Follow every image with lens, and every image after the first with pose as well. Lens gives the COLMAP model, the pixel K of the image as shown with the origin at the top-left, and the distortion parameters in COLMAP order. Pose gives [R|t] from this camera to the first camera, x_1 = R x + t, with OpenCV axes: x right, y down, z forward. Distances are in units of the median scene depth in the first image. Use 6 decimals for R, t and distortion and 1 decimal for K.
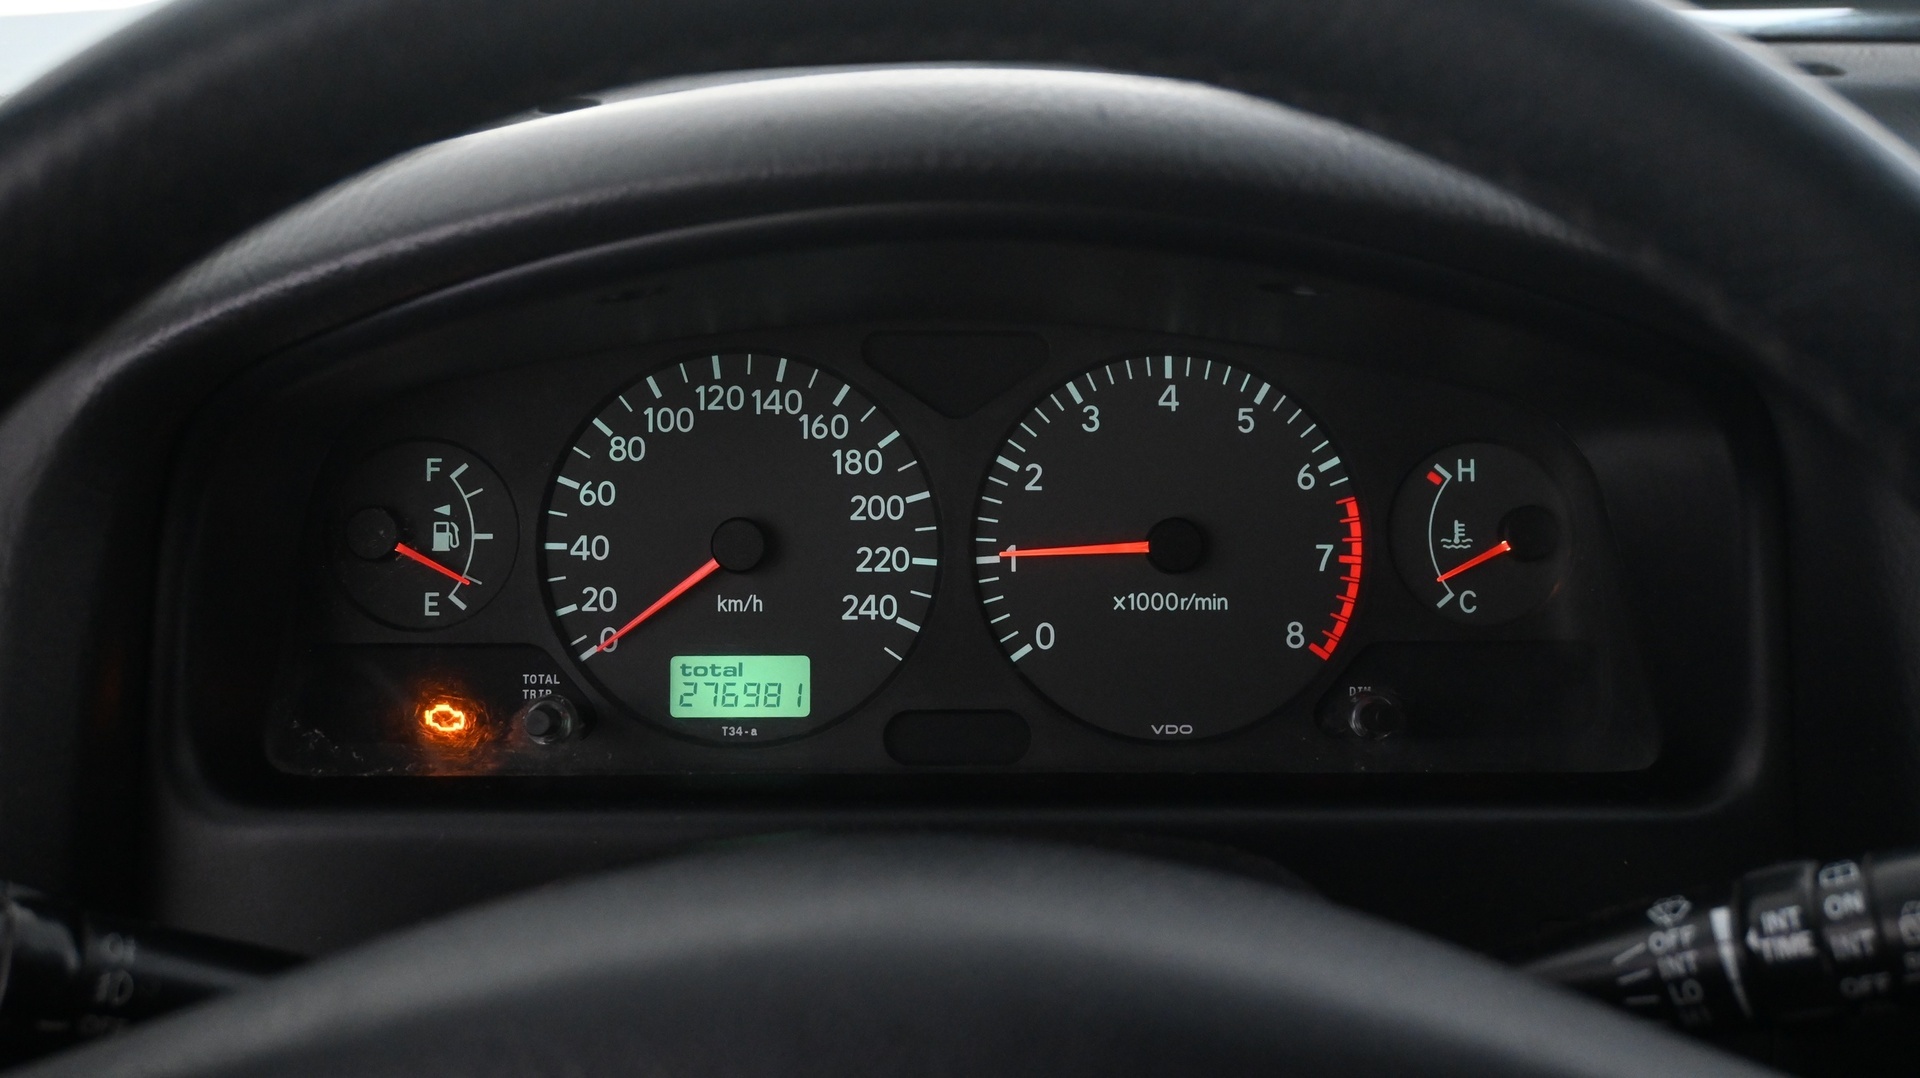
lens RADIAL K [[2124.6, 0, 954.8], [0, 2124.6, 531.5], [0, 0, 1]] dist [-0.009635, 0.000000]
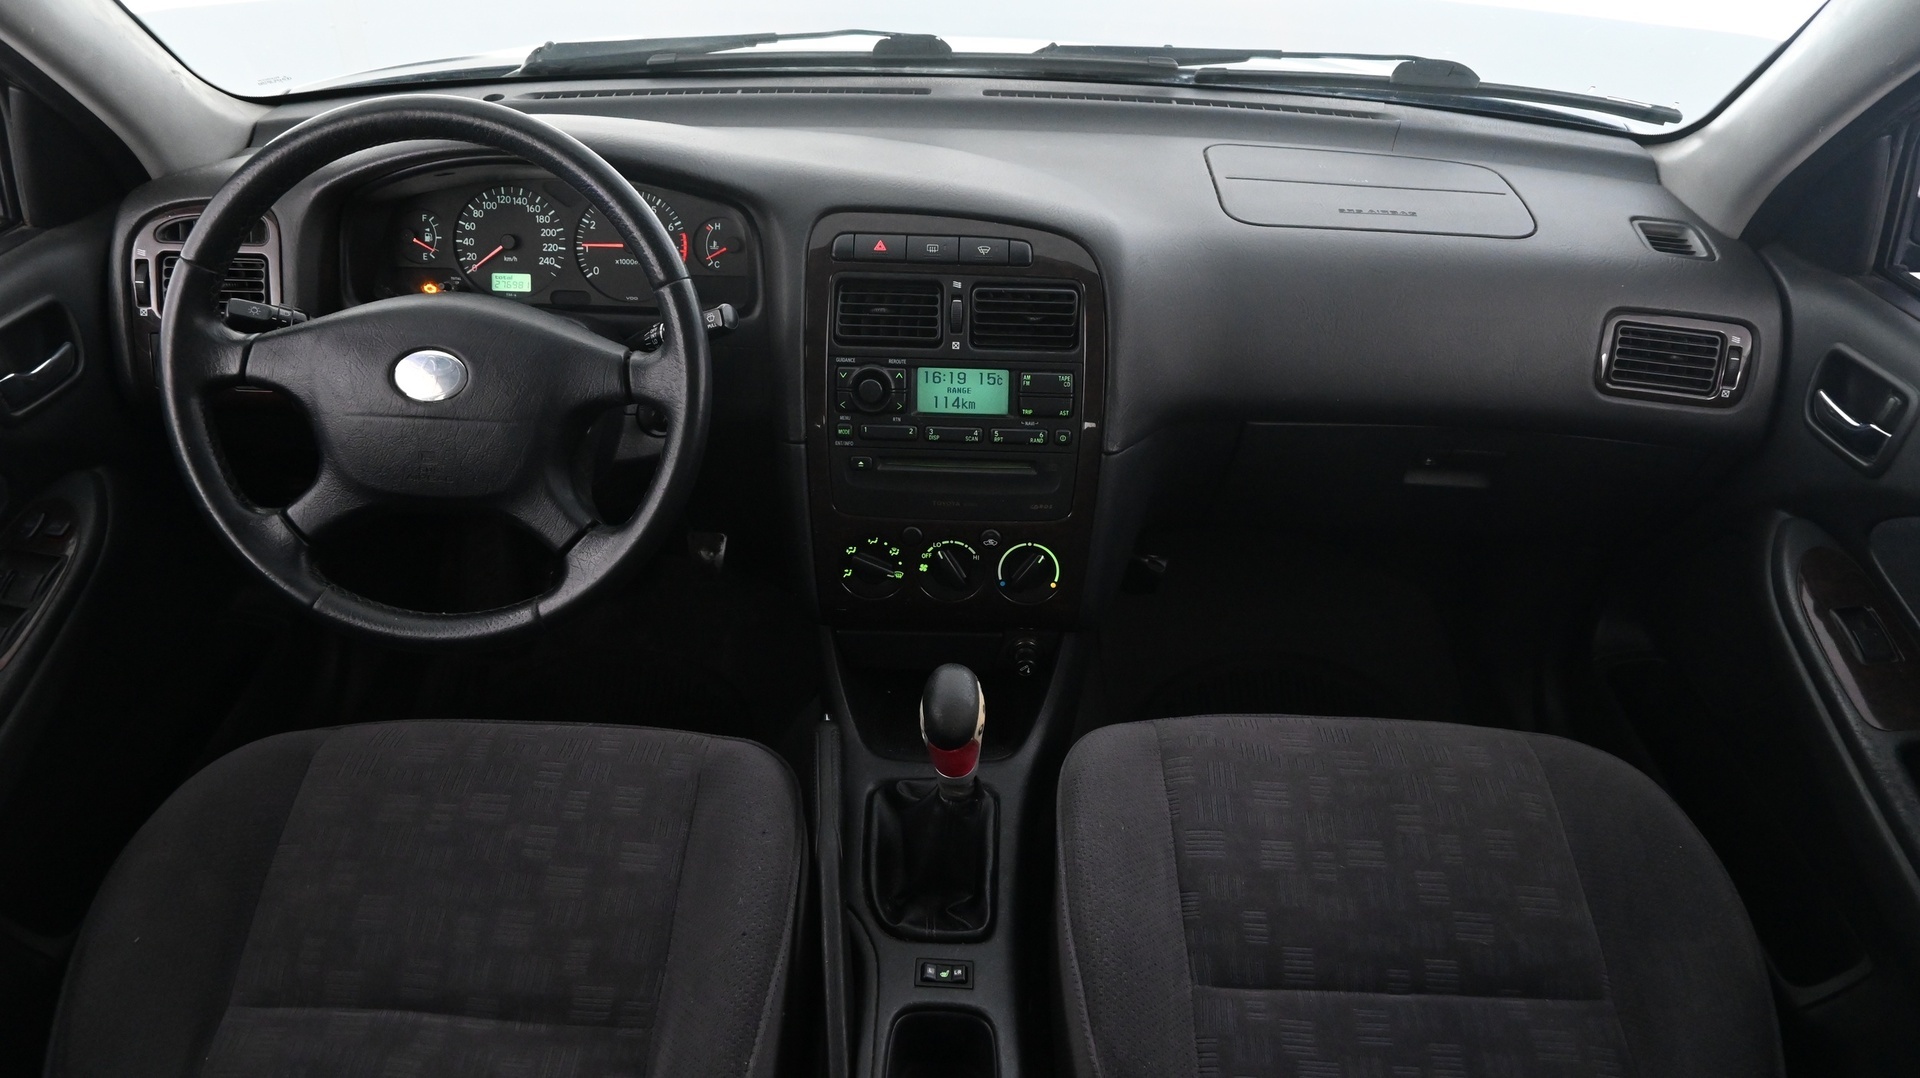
lens RADIAL K [[1322.3, 0, 960.5], [0, 1322.3, 528.0], [0, 0, 1]] dist [0.000953, -0.008225]
pose [[0.998816, 0.034871, -0.033922, 0.743618], [-0.027793, 0.981314, 0.190394, 0.033657], [0.039927, -0.189226, 0.981121, -1.235373]]
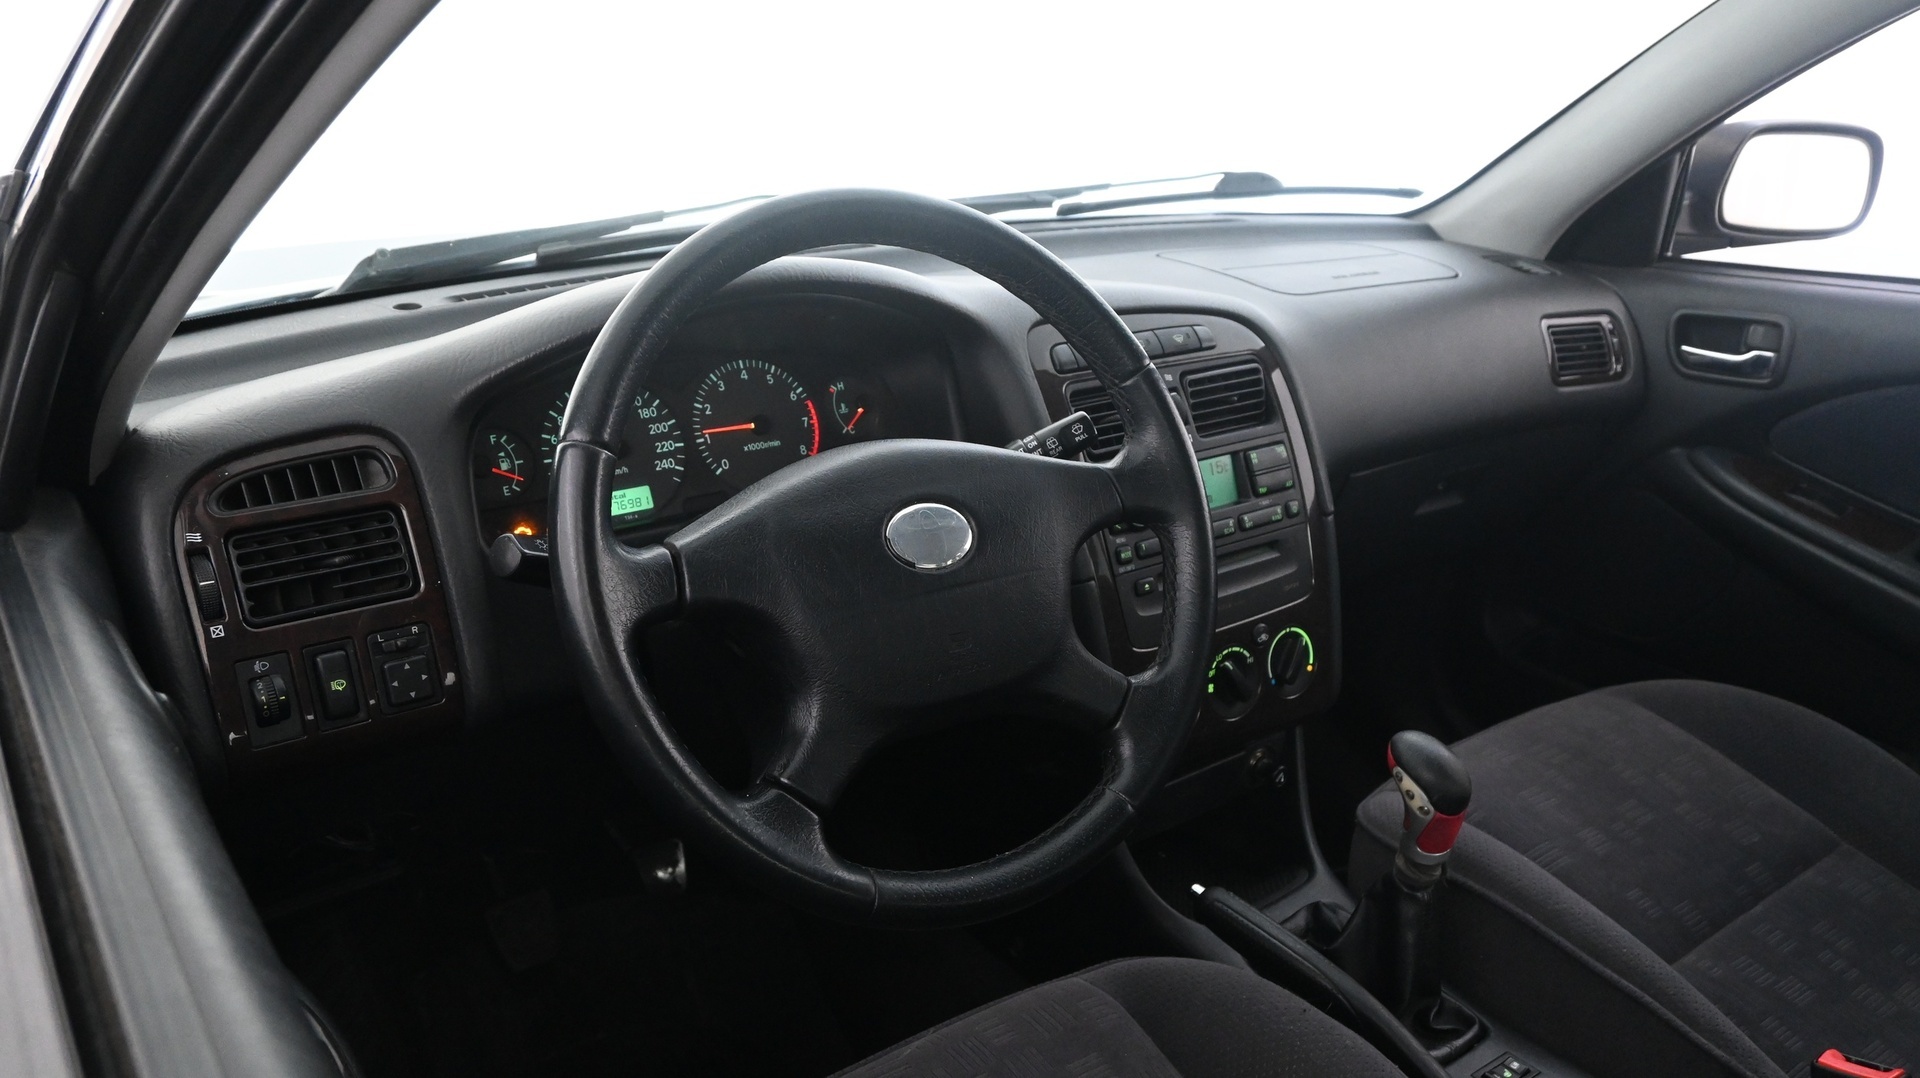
lens RADIAL K [[1415.6, 0, 963.5], [0, 1415.6, 533.5], [0, 0, 1]] dist [-0.000864, -0.004599]
pose [[0.817213, -0.194322, 0.542588, -0.721950], [0.214147, 0.976424, 0.027161, 0.153849], [-0.535074, 0.093997, 0.839560, -0.706015]]
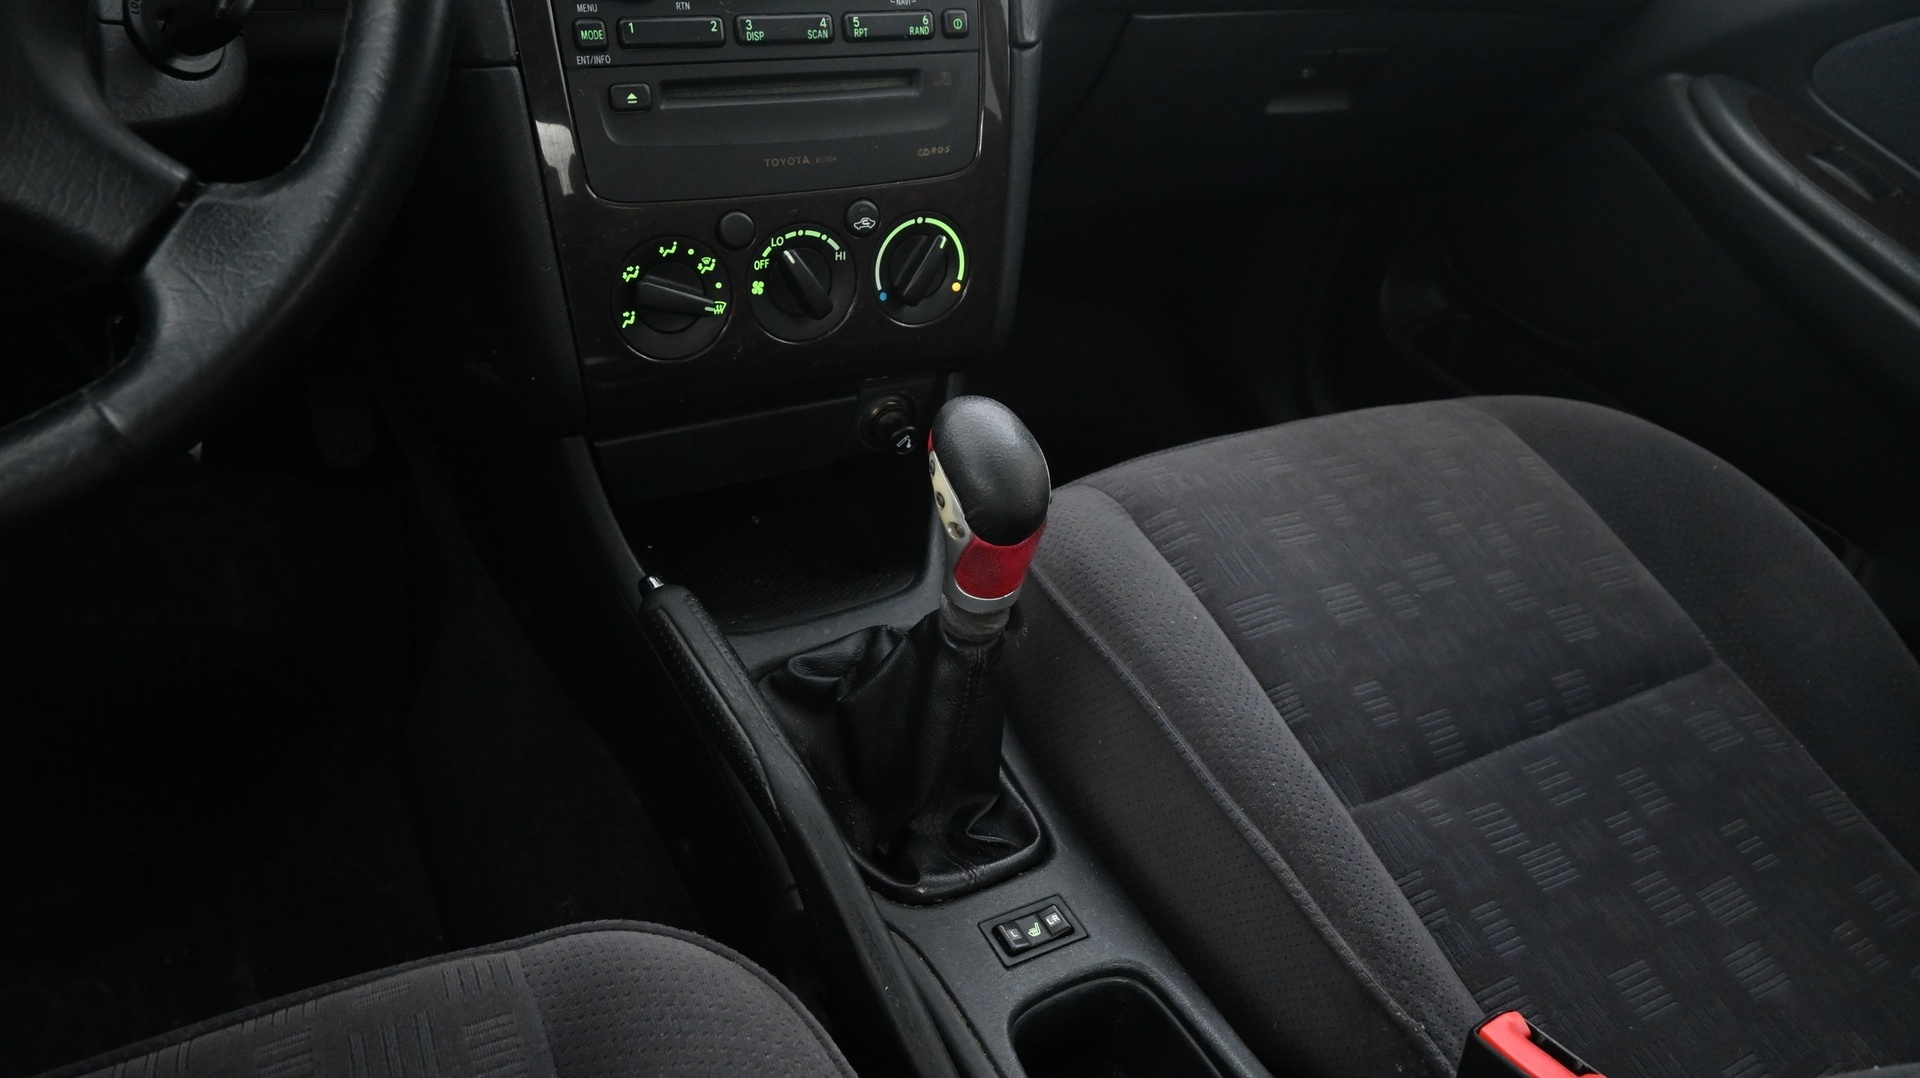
lens RADIAL K [[1322.3, 0, 961.1], [0, 1322.3, 531.3], [0, 0, 1]] dist [0.000953, -0.008225]
pose [[0.879786, -0.194551, 0.433735, 0.213102], [0.073359, 0.957052, 0.280483, 0.386462], [-0.469675, -0.214946, 0.856273, -0.348461]]
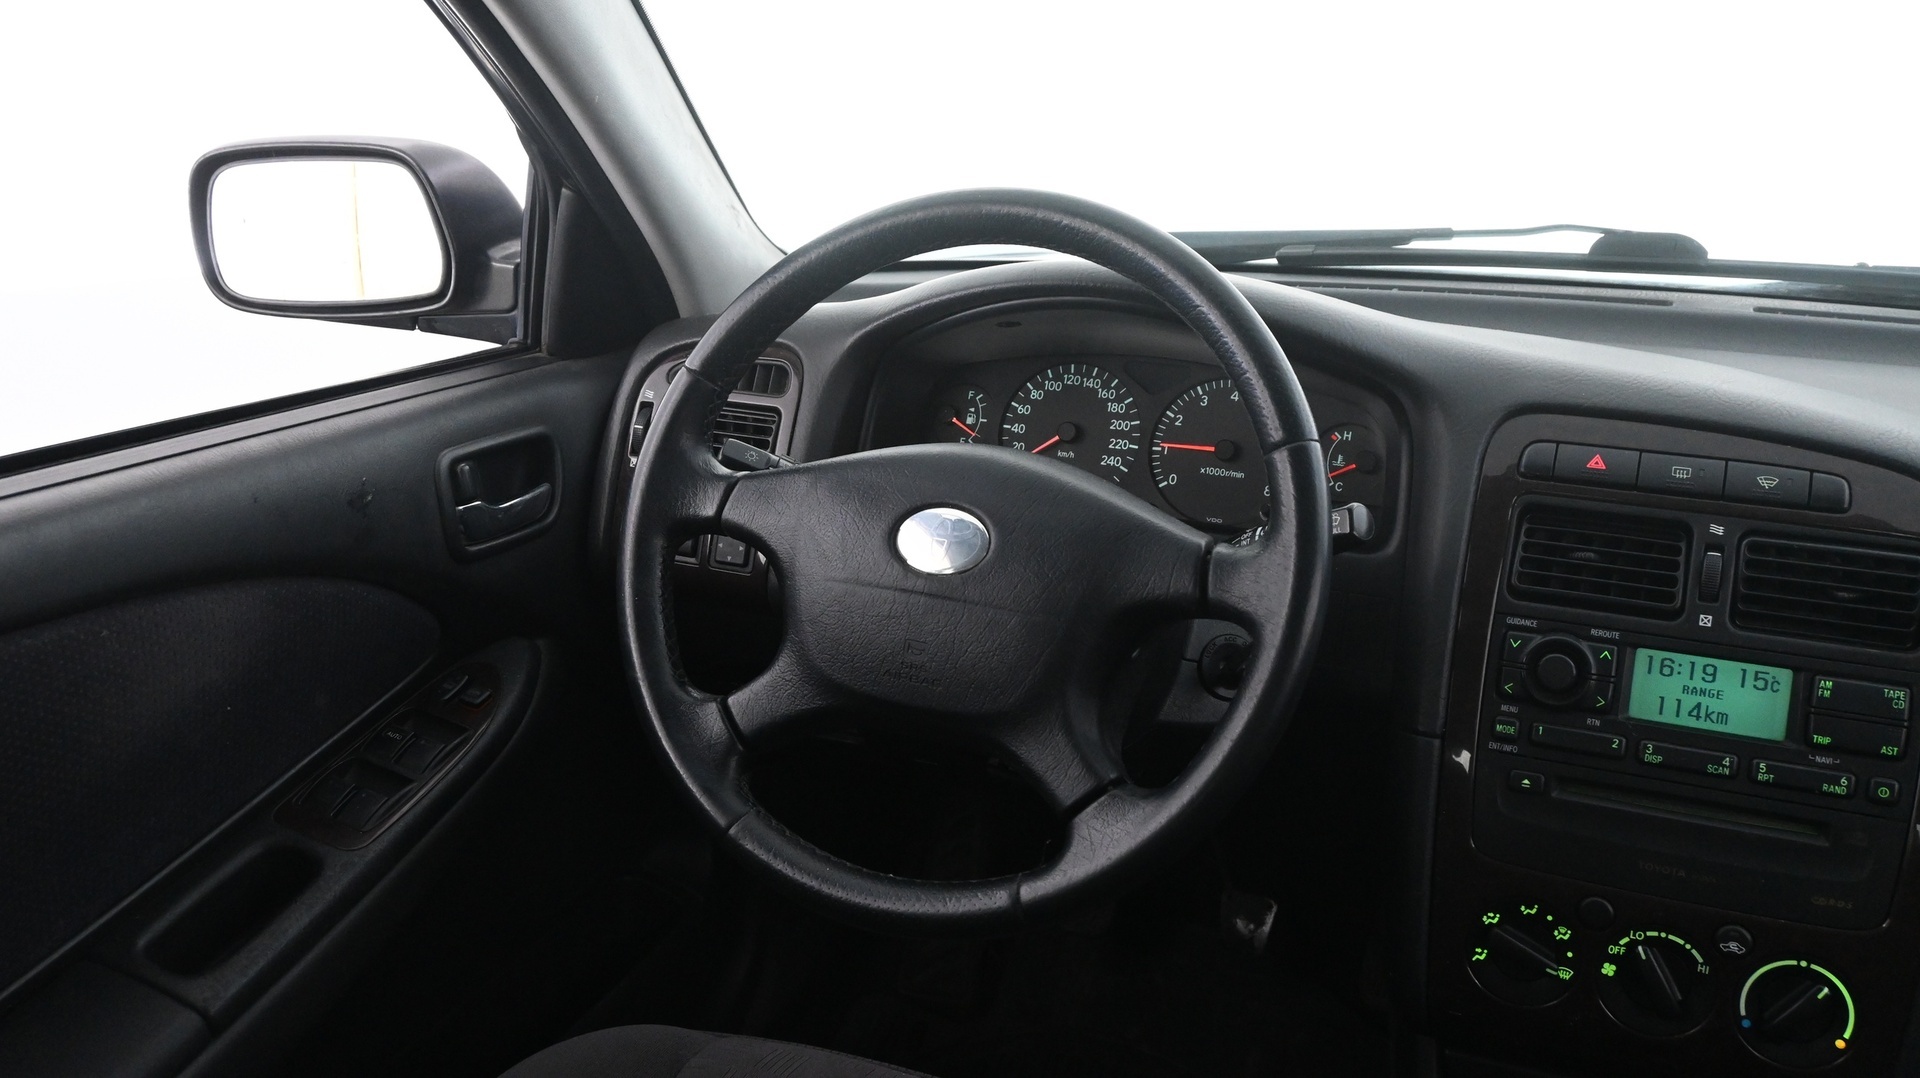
lens RADIAL K [[1623.4, 0, 965.1], [0, 1623.4, 531.2], [0, 0, 1]] dist [-0.020983, 0.017686]
pose [[0.906417, 0.126134, -0.403110, 0.628493], [-0.156621, 0.986703, -0.043430, 0.240535], [0.392273, 0.102501, 0.914120, -0.935062]]
